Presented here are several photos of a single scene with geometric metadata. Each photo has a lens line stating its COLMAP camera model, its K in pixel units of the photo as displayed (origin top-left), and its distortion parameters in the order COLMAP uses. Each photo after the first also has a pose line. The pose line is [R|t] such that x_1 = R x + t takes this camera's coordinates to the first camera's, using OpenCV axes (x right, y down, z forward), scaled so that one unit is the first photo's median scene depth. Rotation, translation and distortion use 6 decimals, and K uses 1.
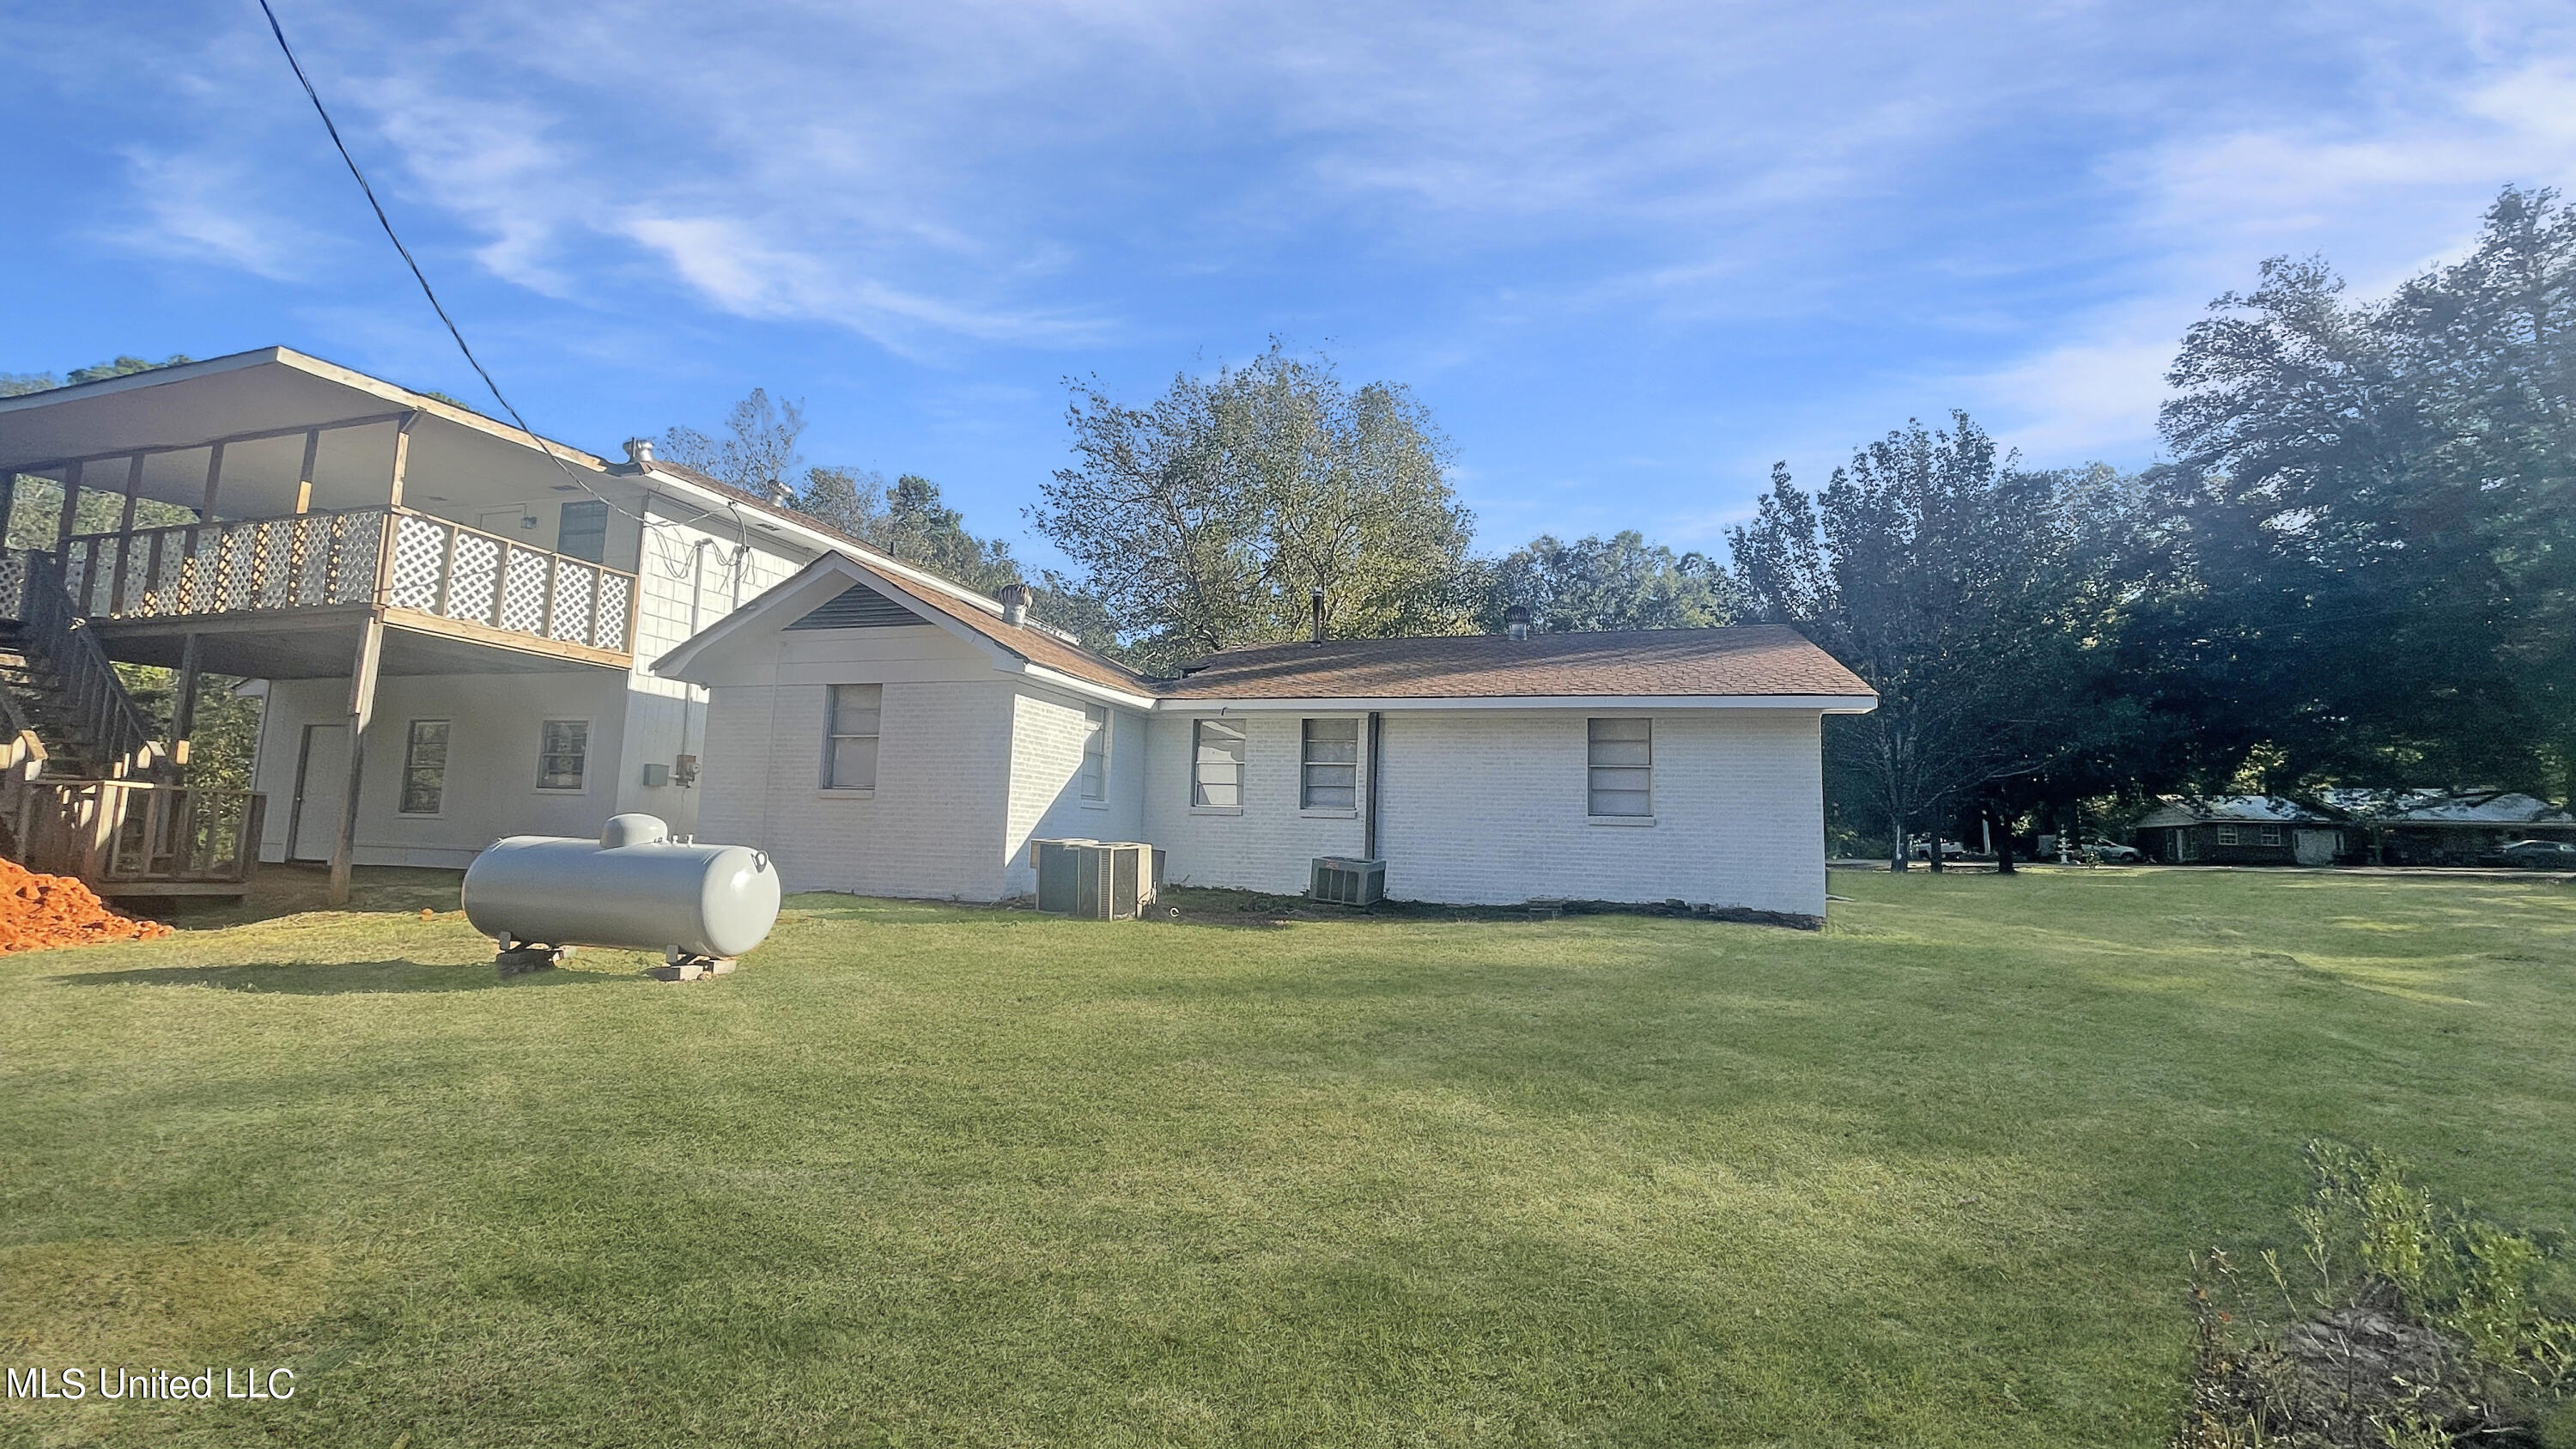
lens RADIAL K [[1109.0, 0, 1305.3], [0, 1109.0, 718.8], [0, 0, 1]] dist [0.011380, 0.000727]
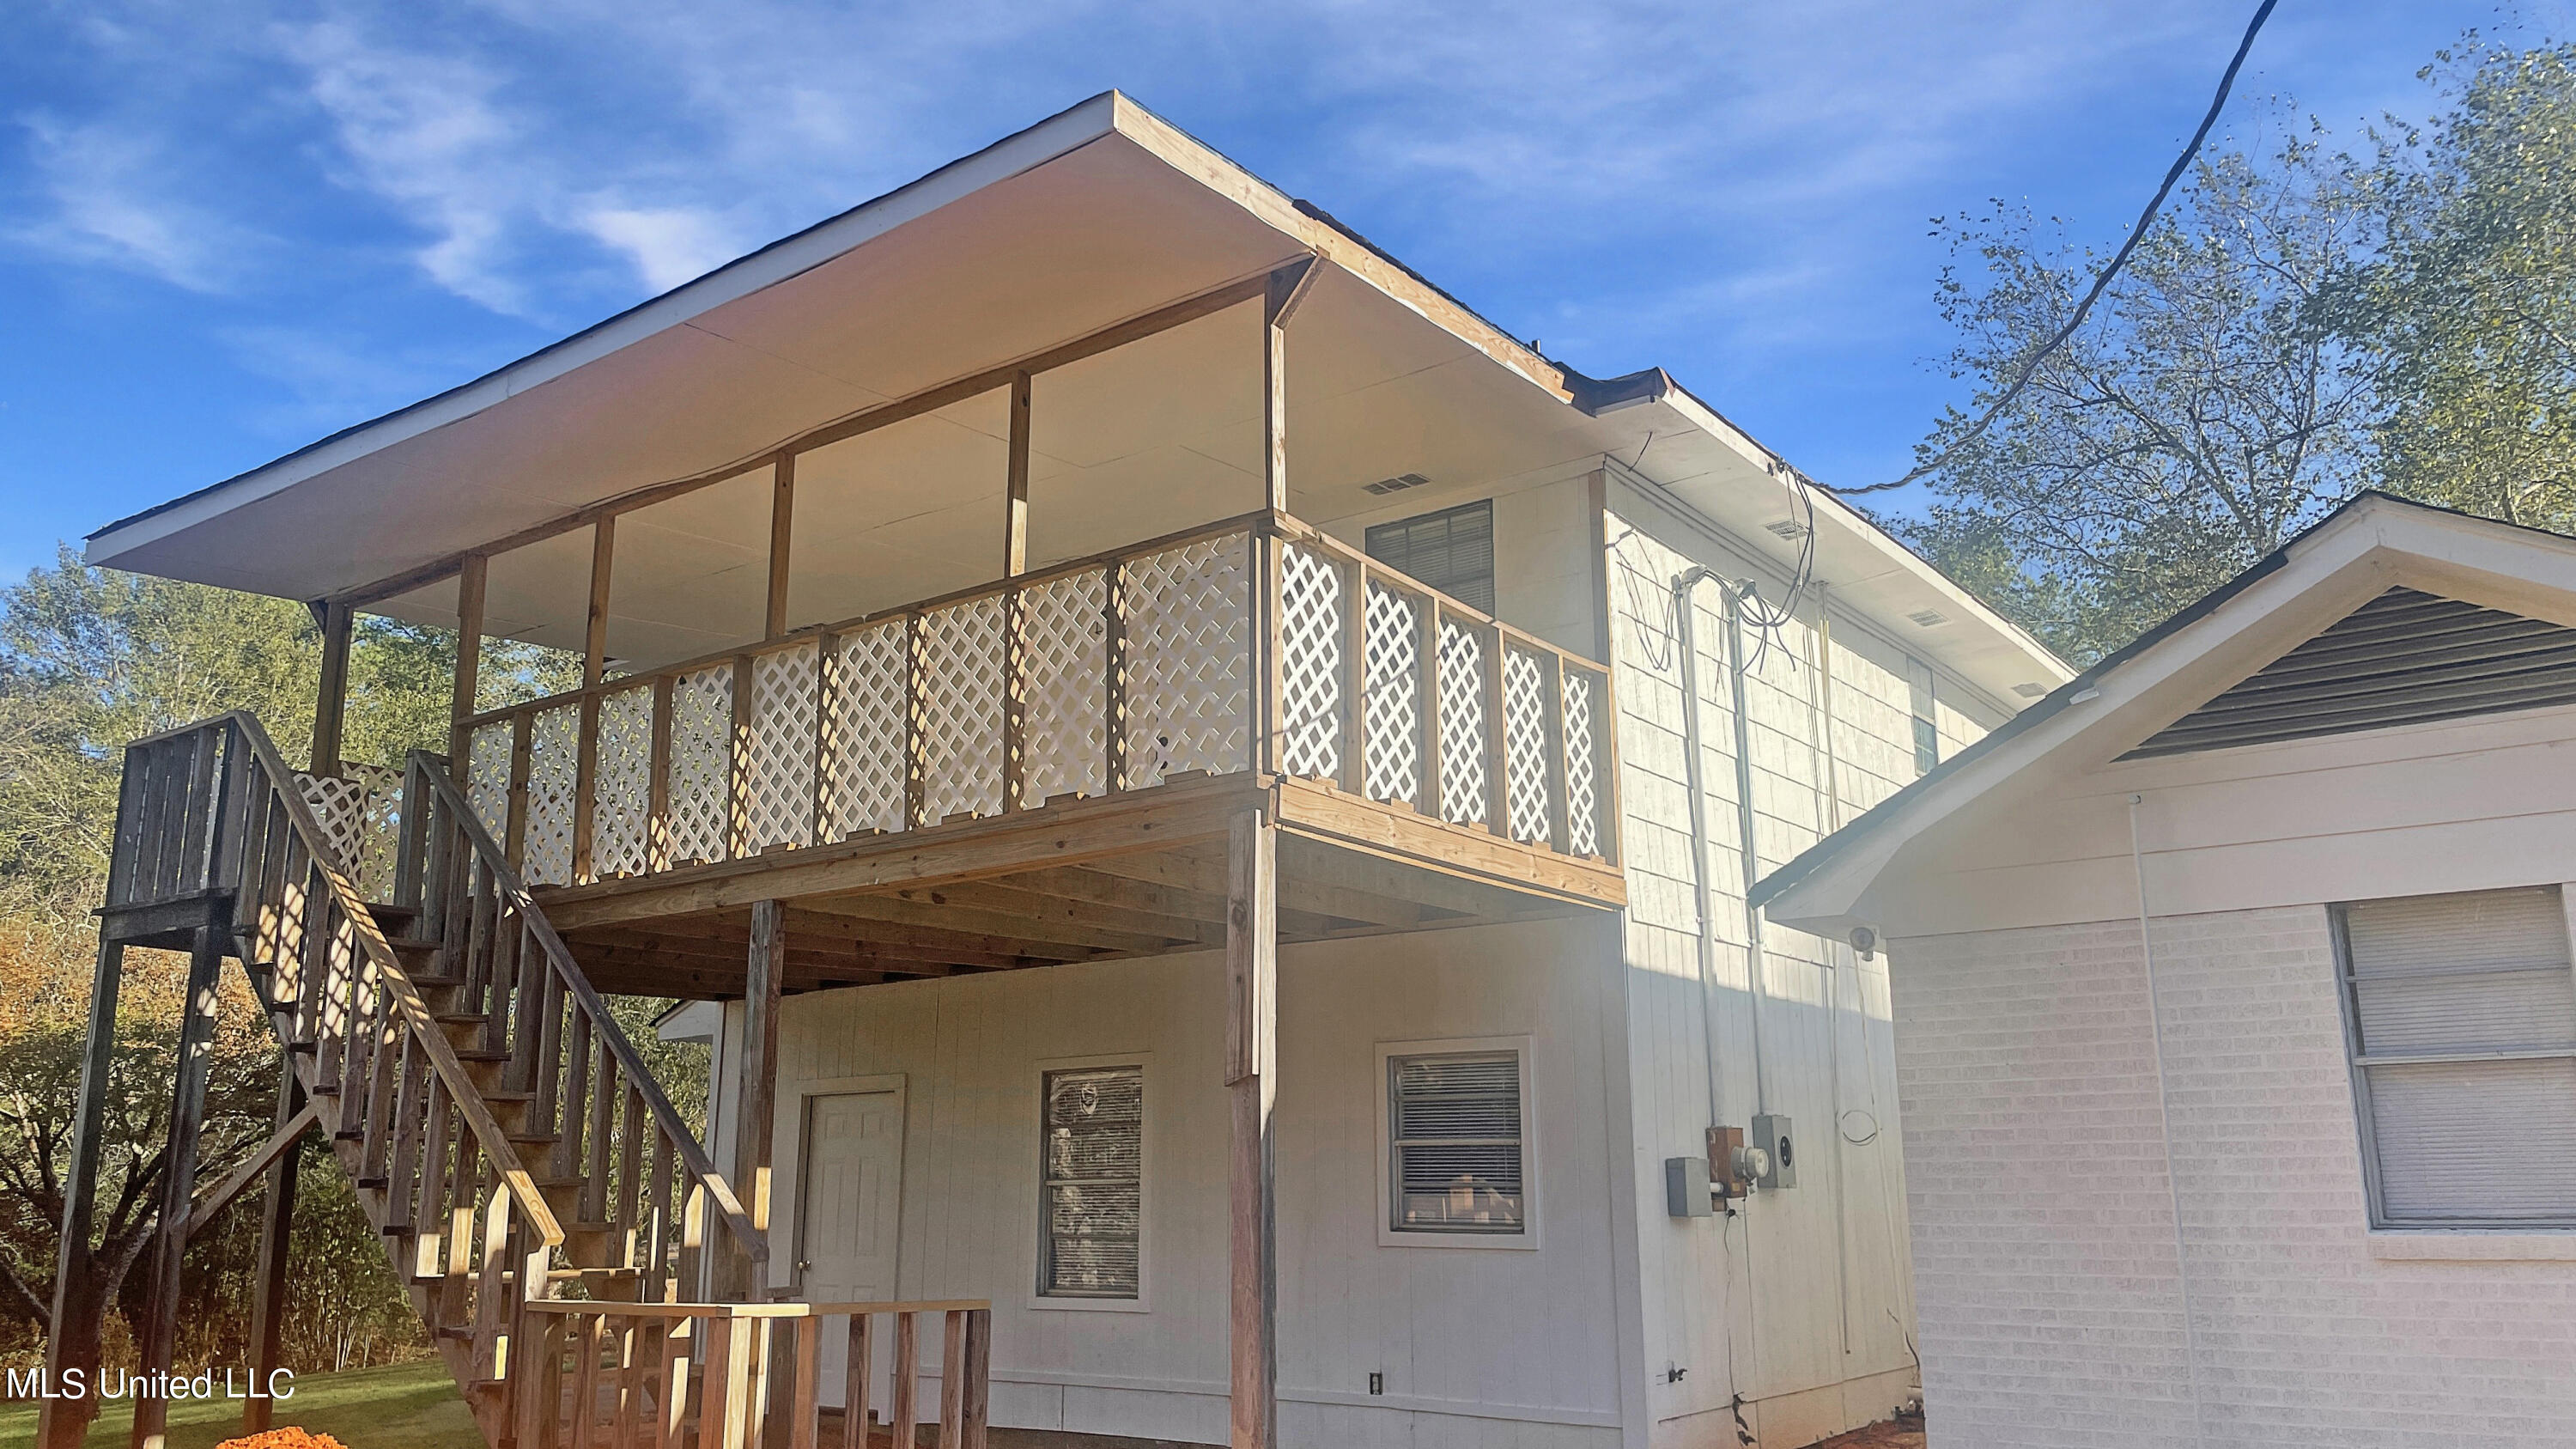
lens RADIAL K [[1973.5, 0, 1273.7], [0, 1973.5, 725.9], [0, 0, 1]] dist [0.086075, -0.027303]
pose [[0.949385, -0.108043, -0.294948, -0.590464], [0.072227, 0.988911, -0.129766, -0.031084], [0.305698, 0.101894, 0.946661, 0.353887]]
